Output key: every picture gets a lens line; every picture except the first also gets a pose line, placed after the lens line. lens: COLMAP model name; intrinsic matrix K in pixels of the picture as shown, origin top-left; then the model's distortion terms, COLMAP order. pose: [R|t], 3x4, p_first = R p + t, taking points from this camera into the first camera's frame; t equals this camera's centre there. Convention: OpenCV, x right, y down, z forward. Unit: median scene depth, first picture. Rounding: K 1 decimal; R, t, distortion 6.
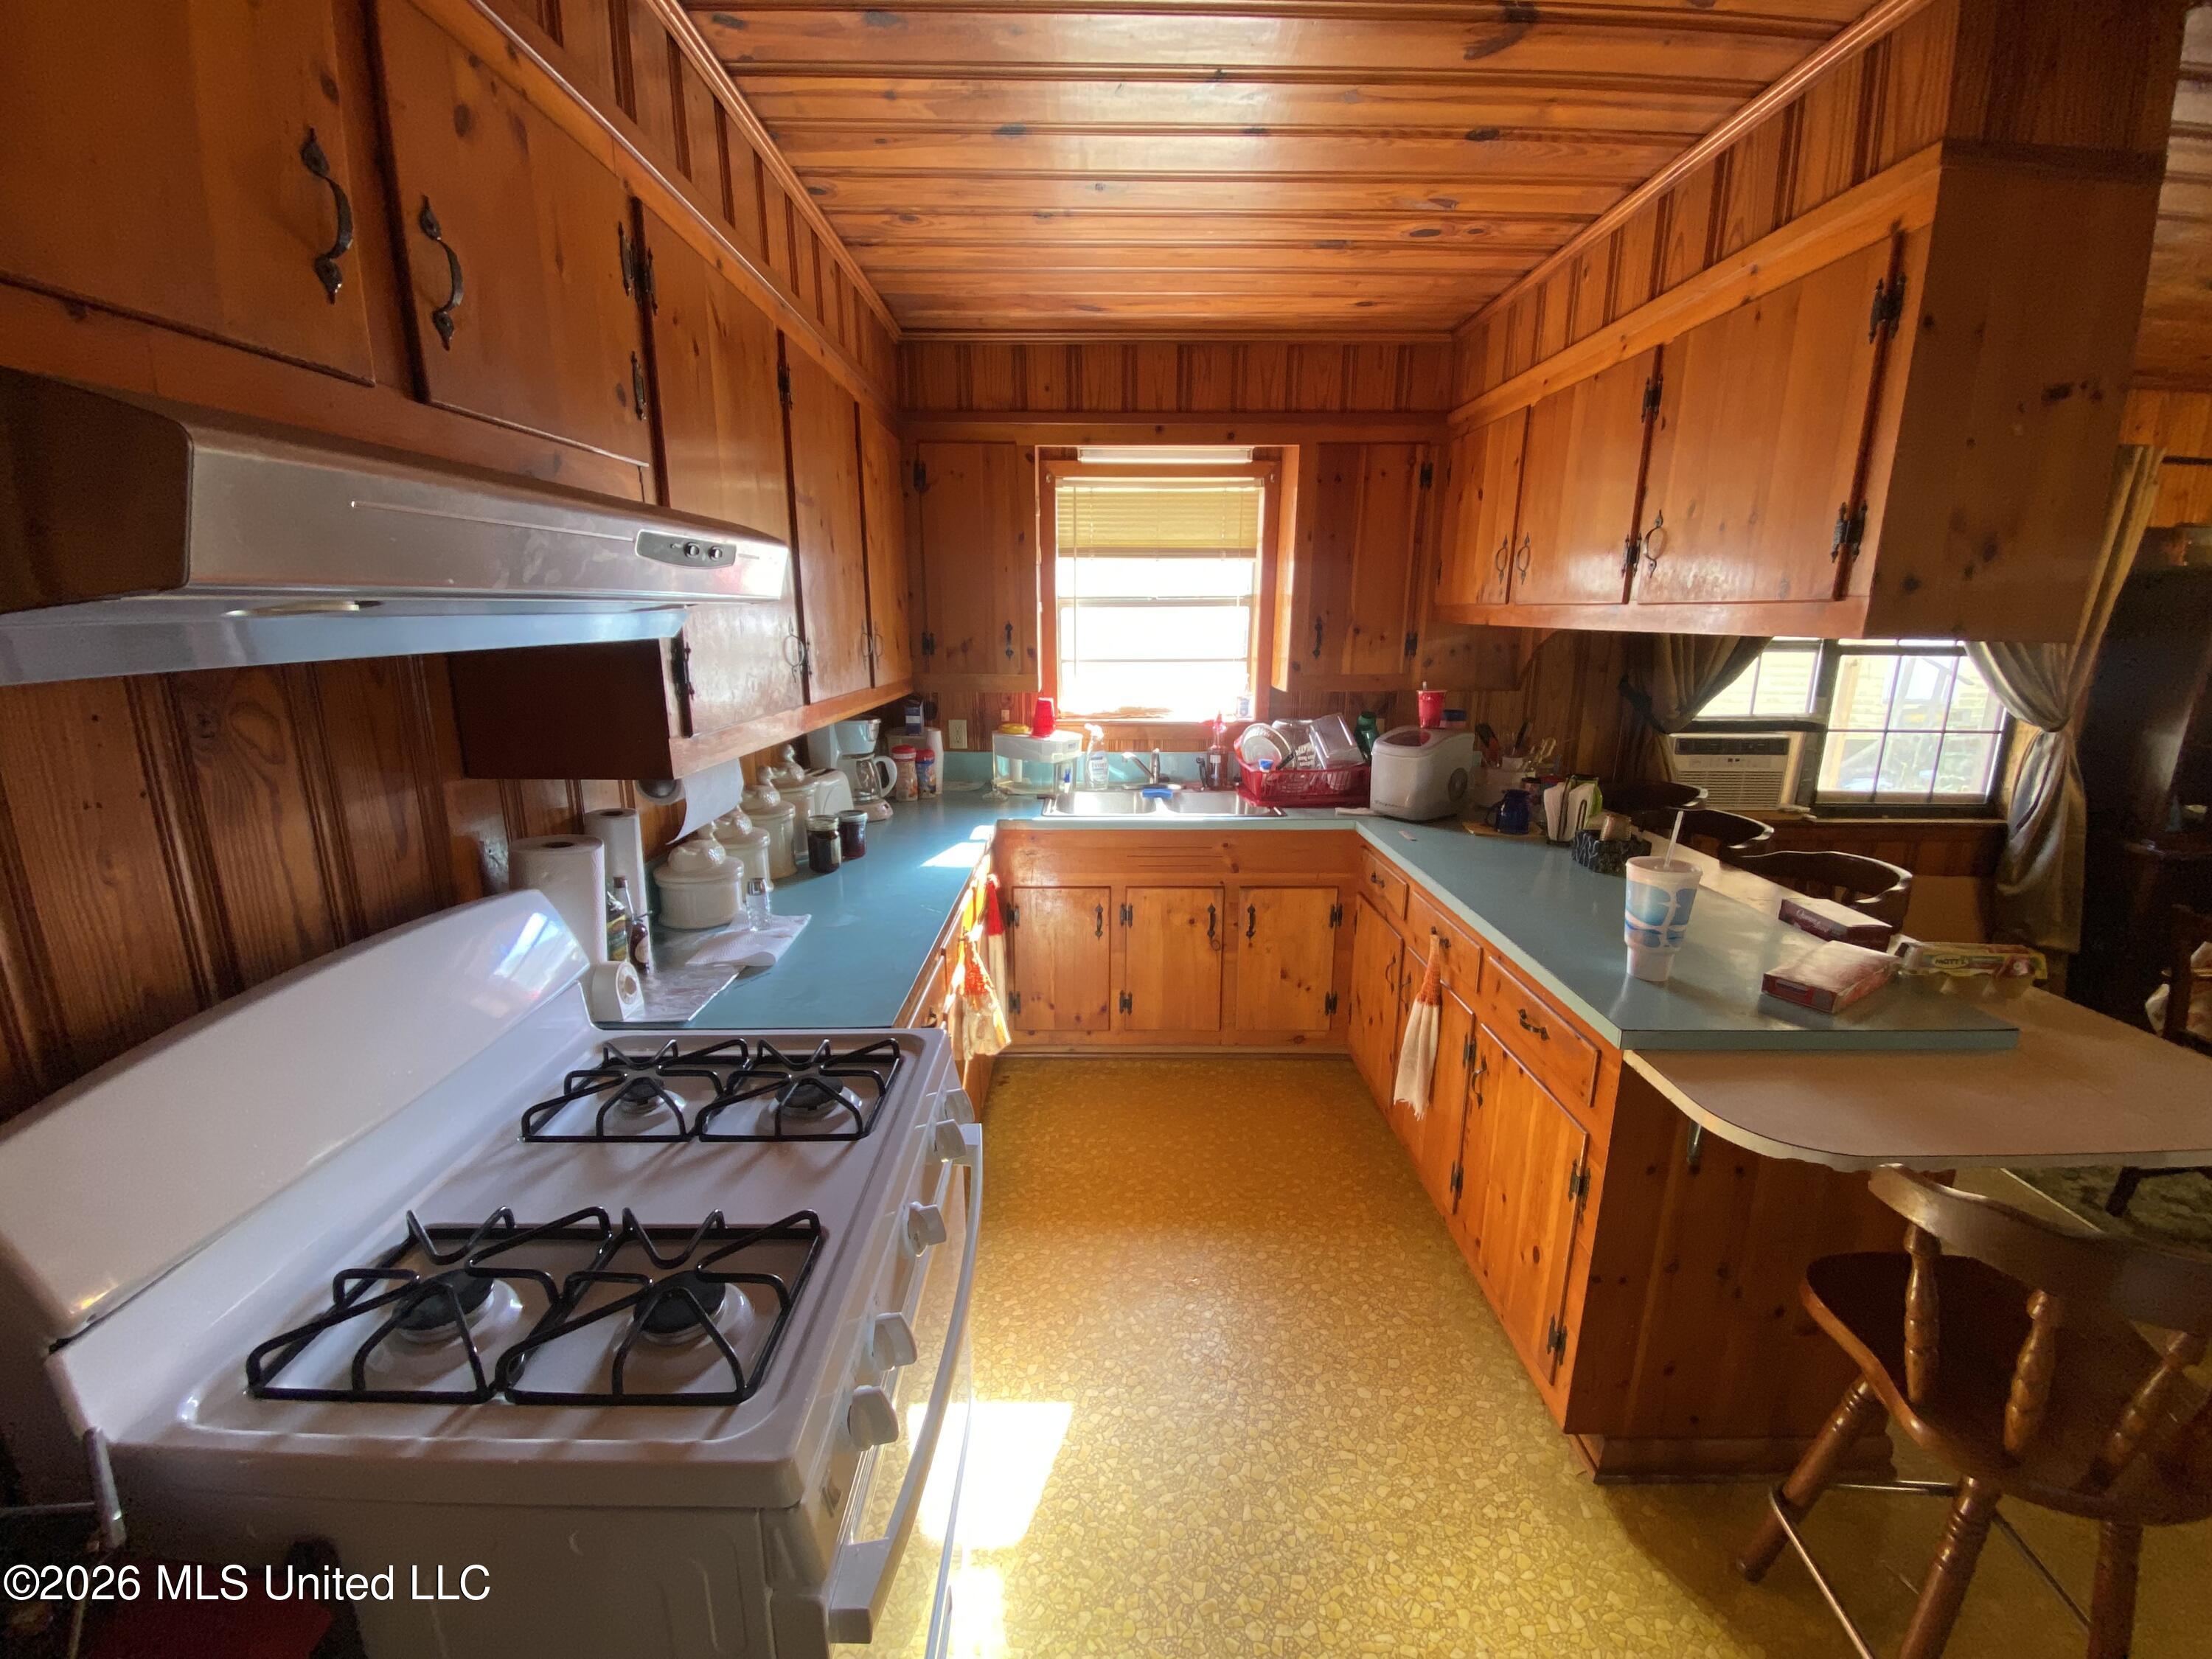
lens RADIAL K [[891.6, 0, 1097.8], [0, 891.6, 838.0], [0, 0, 1]] dist [0.002923, -0.009997]
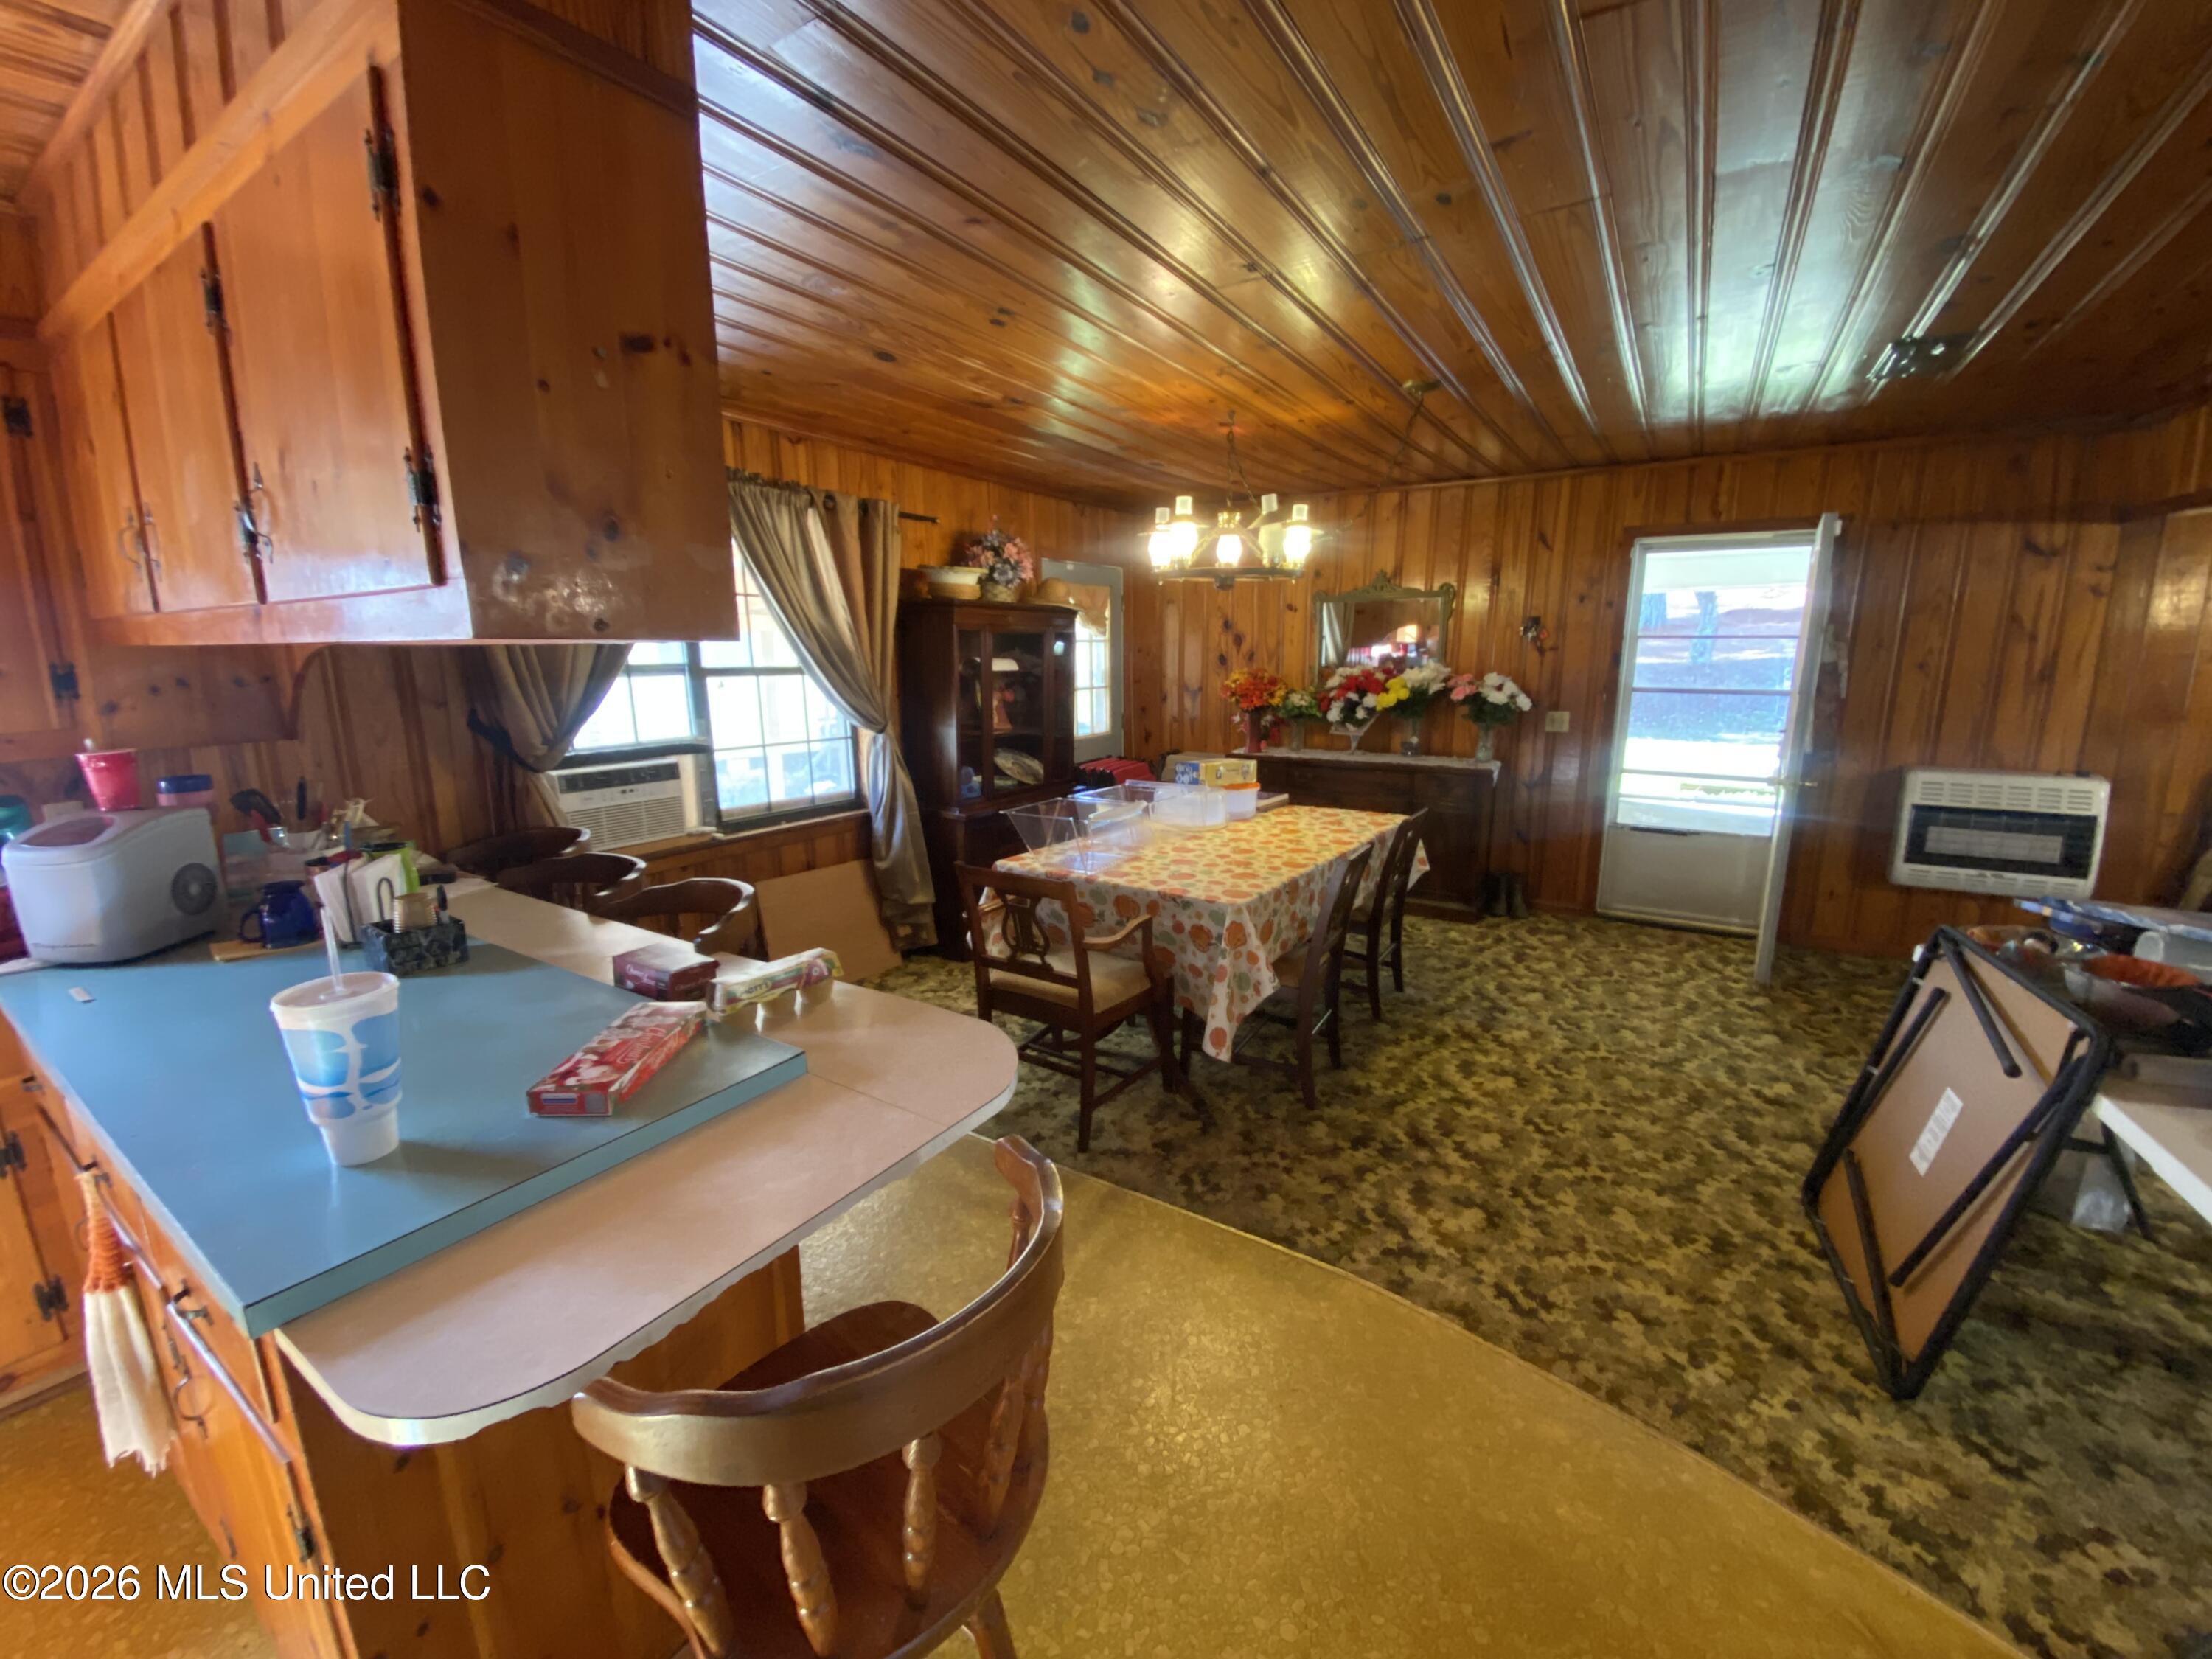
lens RADIAL K [[902.0, 0, 1097.0], [0, 902.0, 832.1], [0, 0, 1]] dist [0.012644, -0.017234]
pose [[0.534306, -0.169044, 0.828215, 0.189543], [0.209573, 0.975700, 0.063944, -0.003157], [-0.818899, 0.139406, 0.556750, 0.074006]]
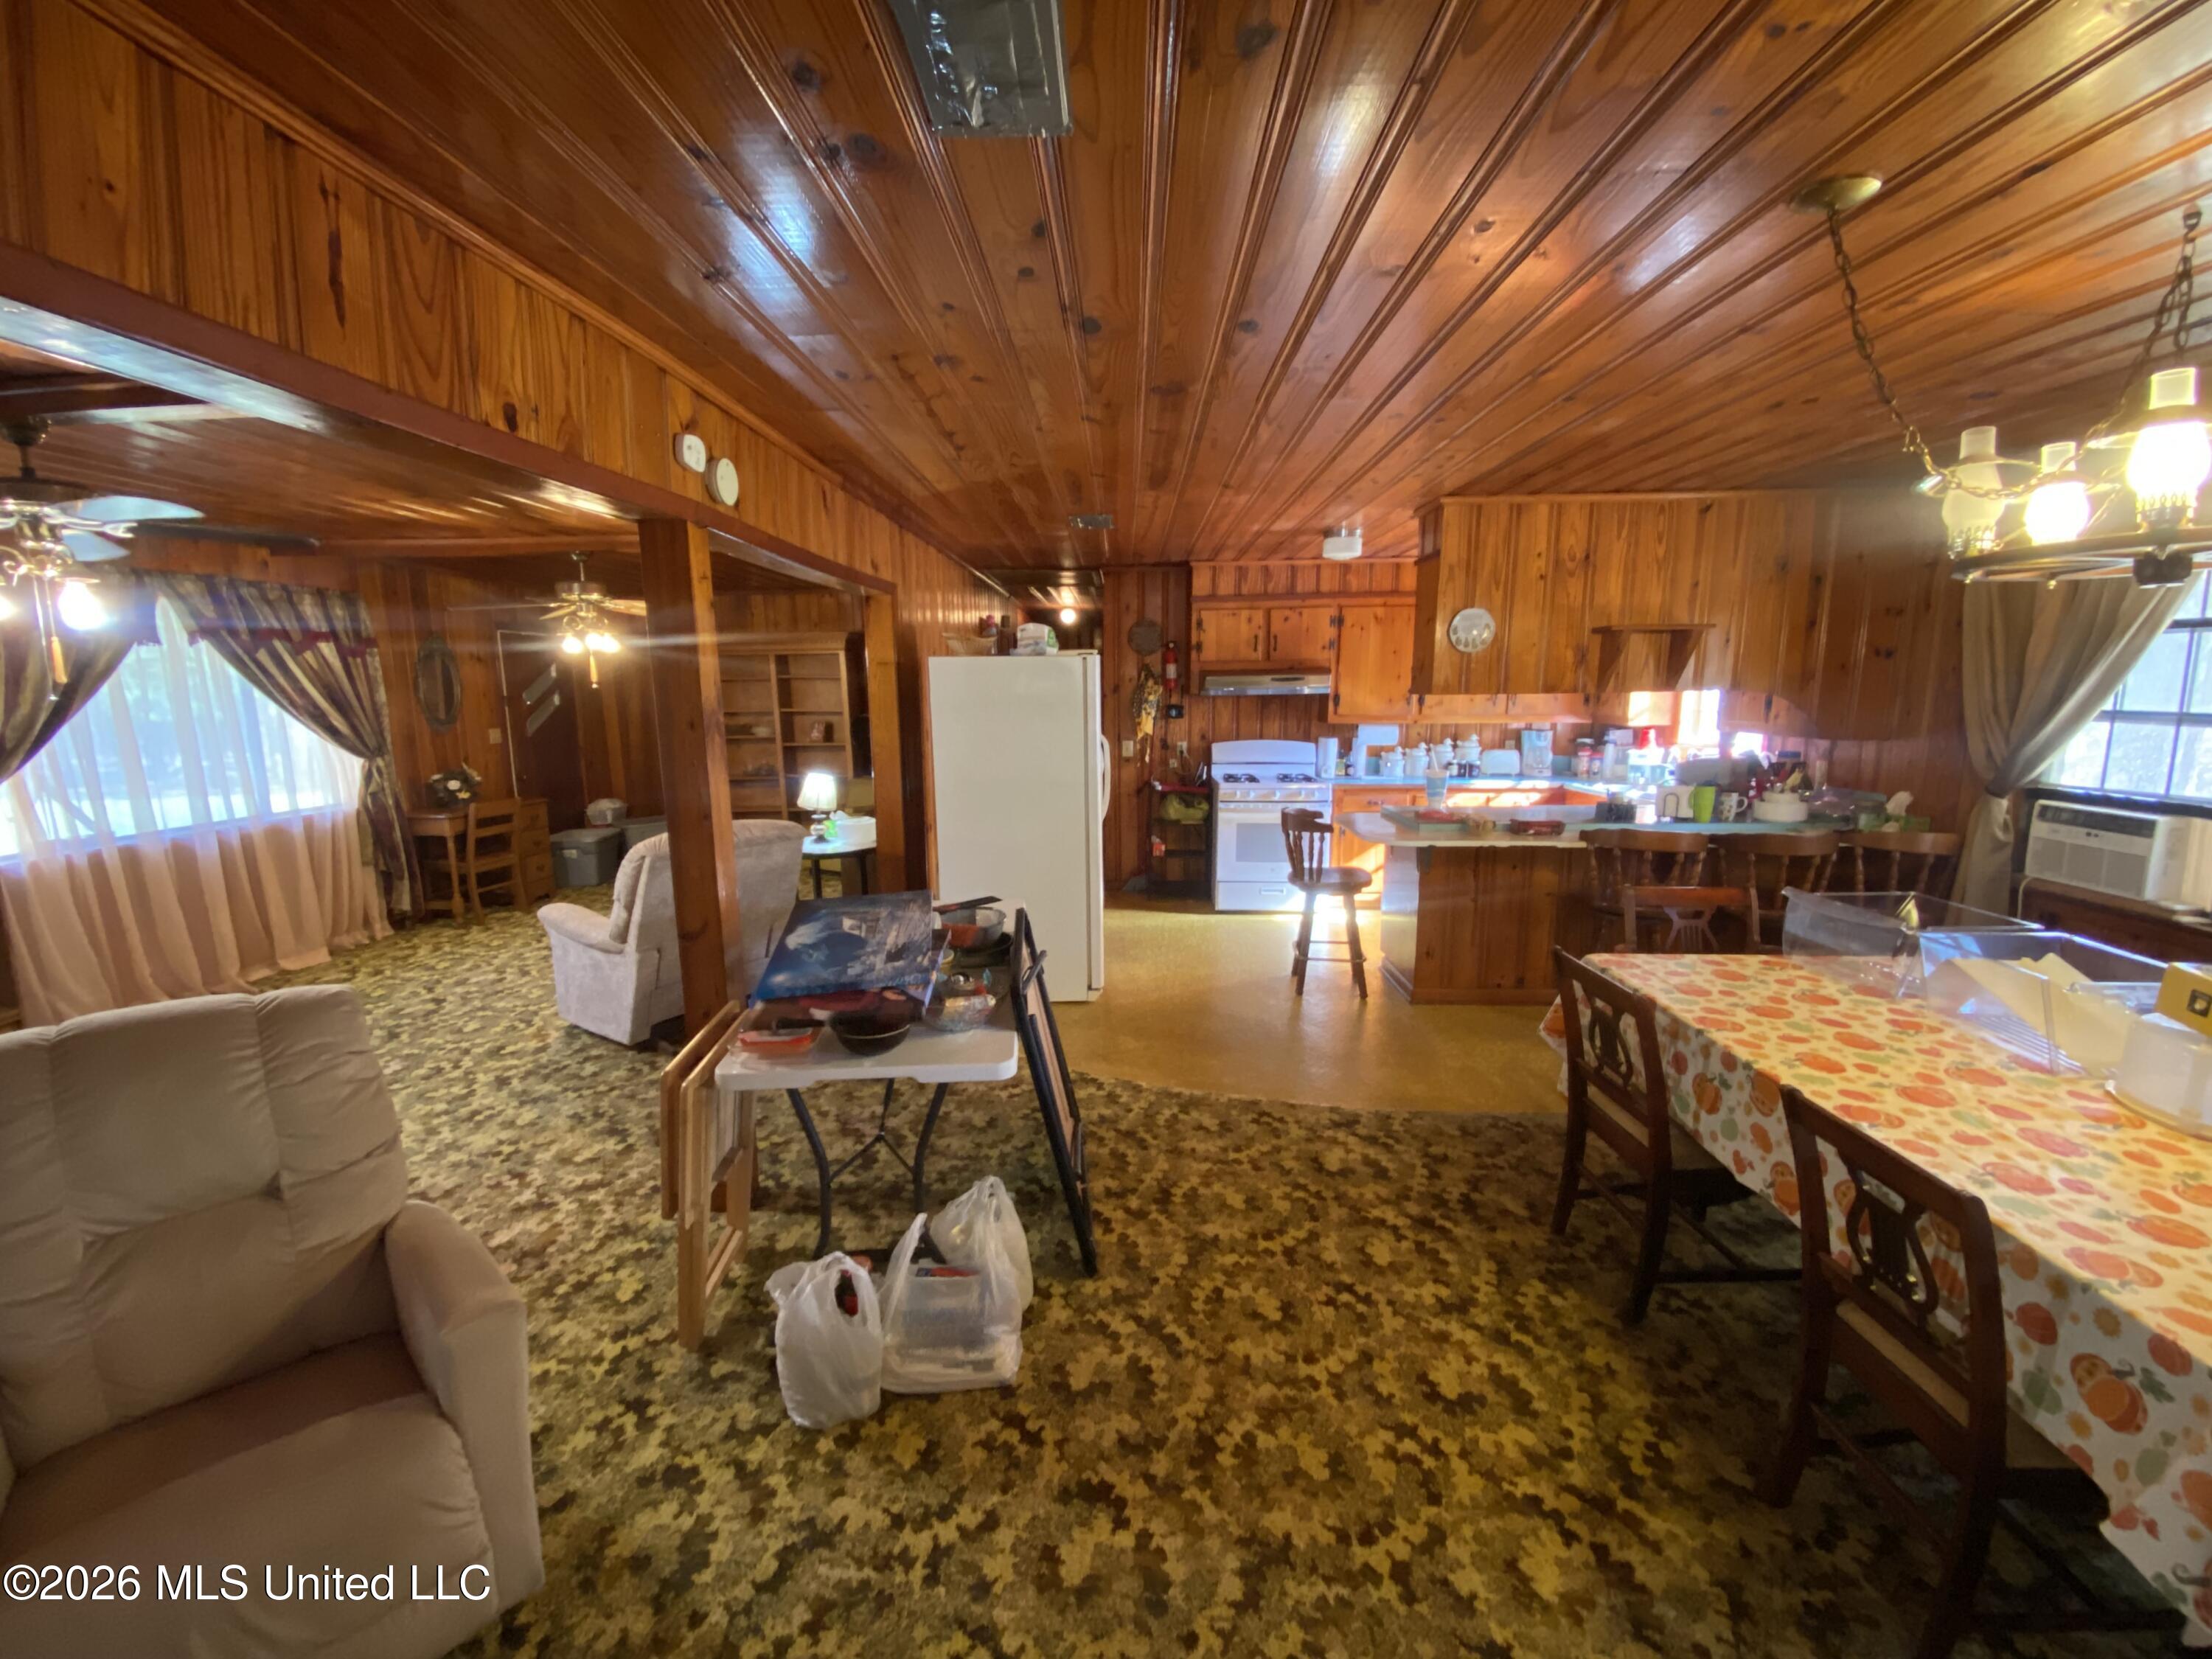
lens RADIAL K [[891.6, 0, 1097.8], [0, 891.6, 838.0], [0, 0, 1]] dist [0.002923, -0.009997]
pose [[-0.025485, 0.169565, -0.985190, 1.725564], [-0.234039, 0.957109, 0.170786, 0.002722], [0.971893, 0.234926, 0.015293, -0.040462]]
